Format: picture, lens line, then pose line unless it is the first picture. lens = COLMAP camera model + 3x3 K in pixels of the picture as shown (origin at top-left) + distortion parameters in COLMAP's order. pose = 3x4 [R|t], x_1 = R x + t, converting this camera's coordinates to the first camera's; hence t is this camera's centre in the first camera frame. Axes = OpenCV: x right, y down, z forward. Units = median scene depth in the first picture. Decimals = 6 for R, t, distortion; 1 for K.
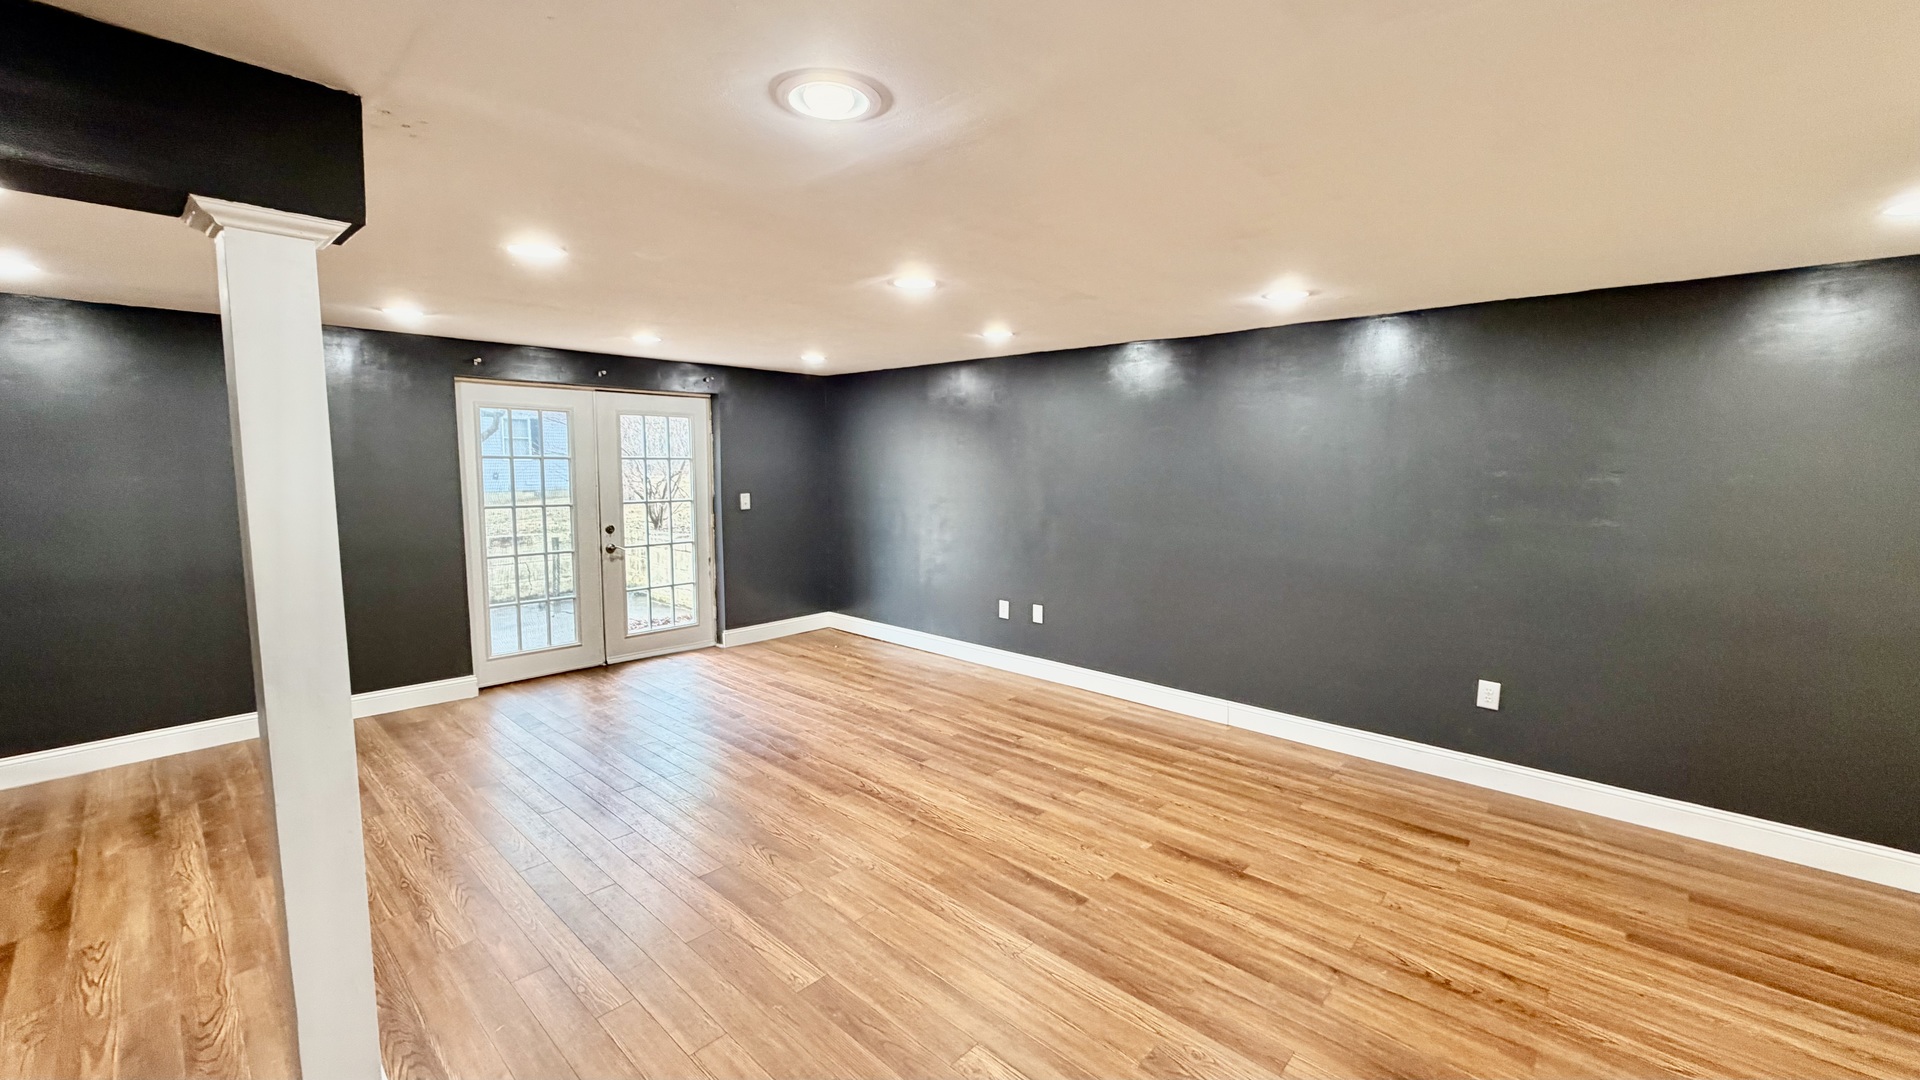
lens RADIAL K [[764.5, 0, 954.3], [0, 764.5, 538.6], [0, 0, 1]] dist [-0.000255, -0.000568]
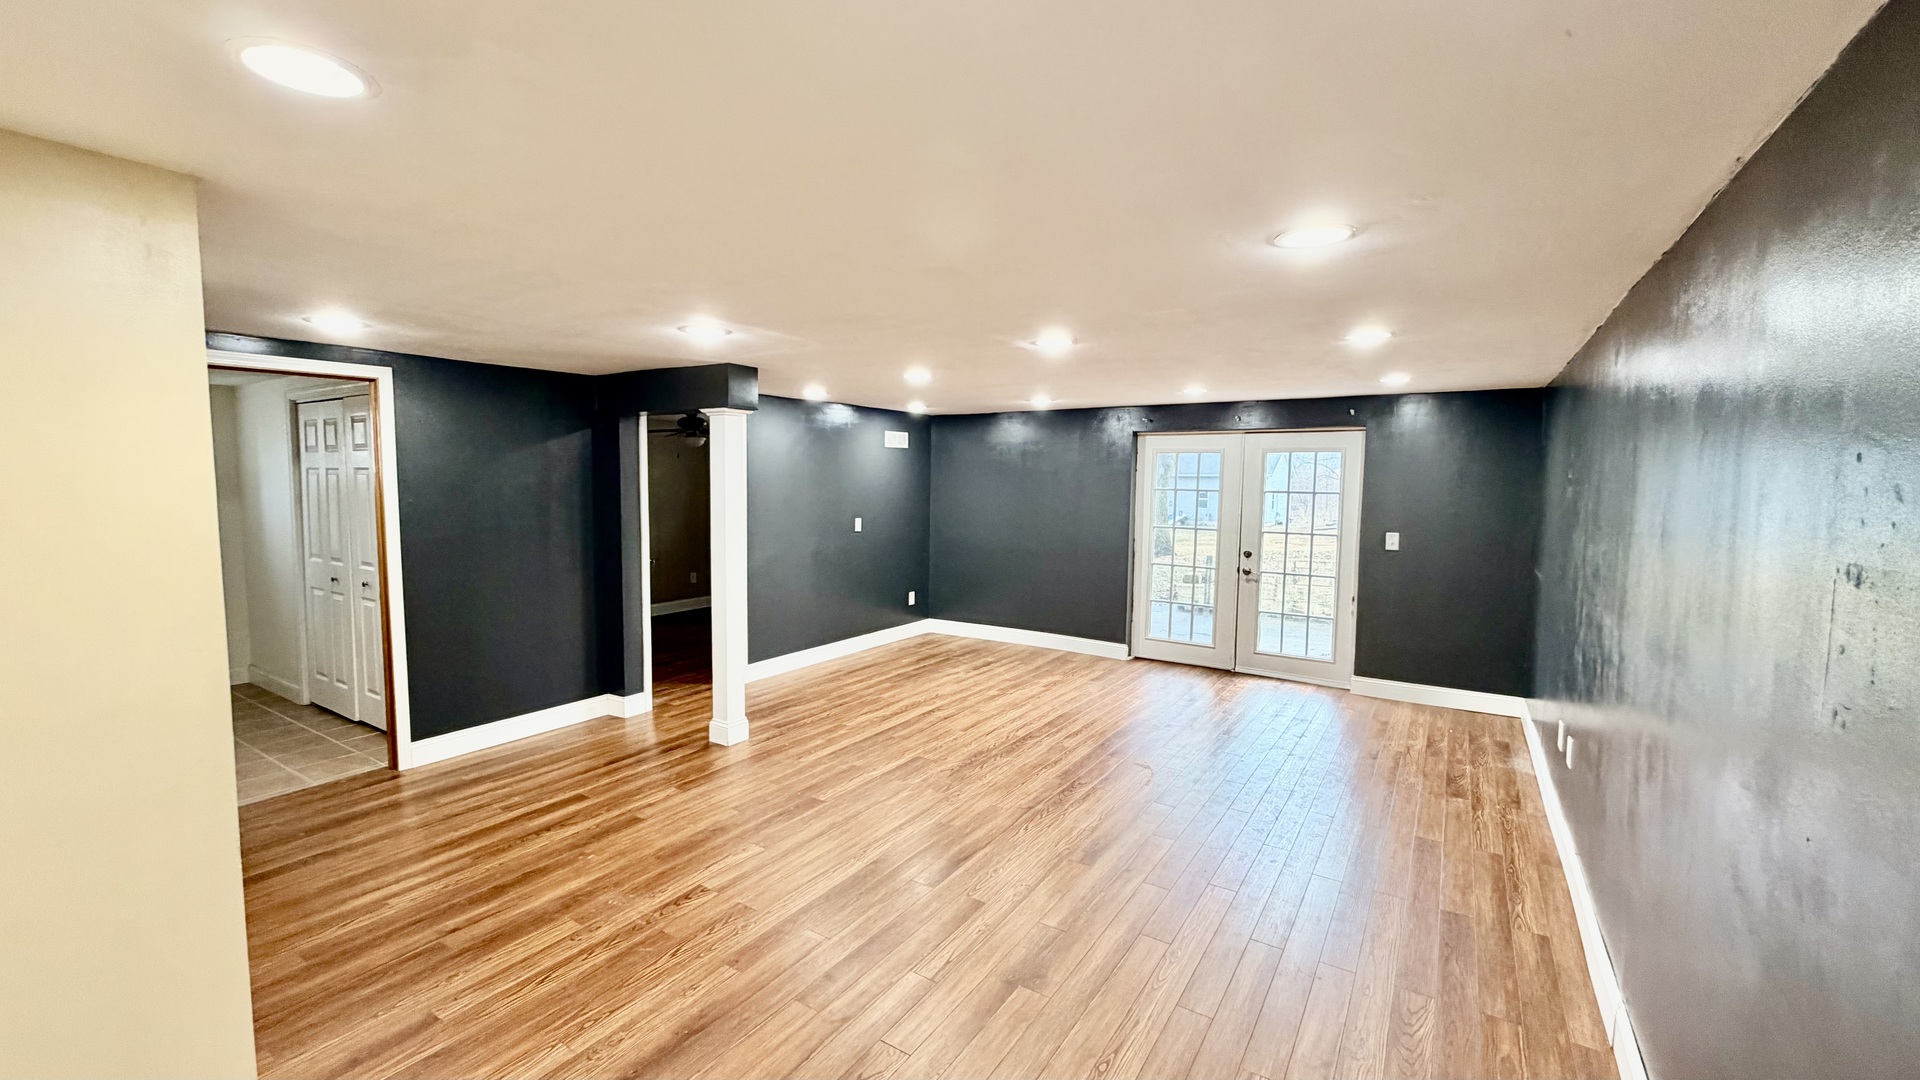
lens RADIAL K [[764.5, 0, 954.3], [0, 764.5, 538.6], [0, 0, 1]] dist [-0.000255, -0.000568]
pose [[0.163941, 0.069122, -0.984045, 0.591094], [-0.117464, 0.991813, 0.050098, -0.040325], [0.979452, 0.107377, 0.170718, 0.381016]]
